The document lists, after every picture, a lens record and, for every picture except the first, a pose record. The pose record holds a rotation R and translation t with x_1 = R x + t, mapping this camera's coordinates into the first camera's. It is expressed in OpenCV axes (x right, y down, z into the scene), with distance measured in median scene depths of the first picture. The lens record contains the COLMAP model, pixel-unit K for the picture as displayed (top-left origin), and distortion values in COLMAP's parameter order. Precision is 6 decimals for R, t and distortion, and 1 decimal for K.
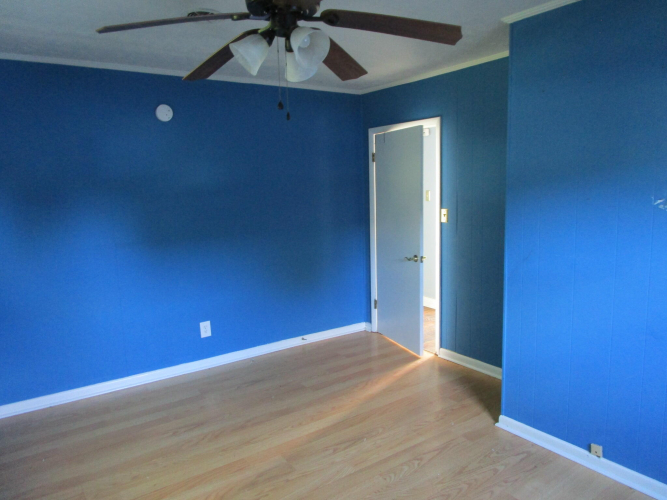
lens RADIAL K [[473.9, 0, 333.5], [0, 473.9, 250.0], [0, 0, 1]] dist [-0.027833, -0.001793]
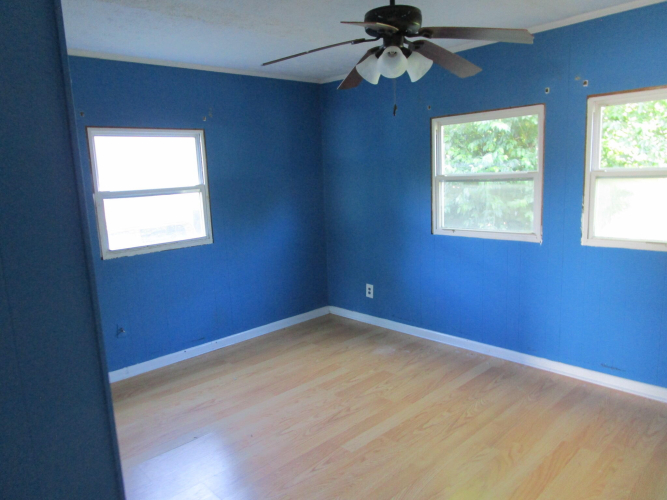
lens RADIAL K [[473.9, 0, 333.5], [0, 473.9, 250.0], [0, 0, 1]] dist [-0.027833, -0.001793]
pose [[-0.989755, 0.087045, -0.113171, 0.130071], [0.050689, 0.955253, 0.291416, -0.156689], [0.133473, 0.282694, -0.949878, 1.206456]]
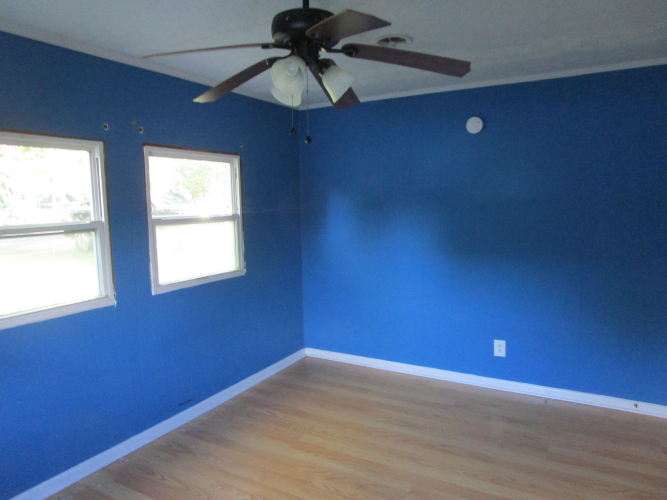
lens RADIAL K [[473.9, 0, 333.5], [0, 473.9, 250.0], [0, 0, 1]] dist [-0.027833, -0.001793]
pose [[0.425637, 0.115070, -0.897548, 0.476393], [-0.119466, 0.990345, 0.070314, -0.062333], [0.896973, 0.077298, 0.435275, 0.314496]]
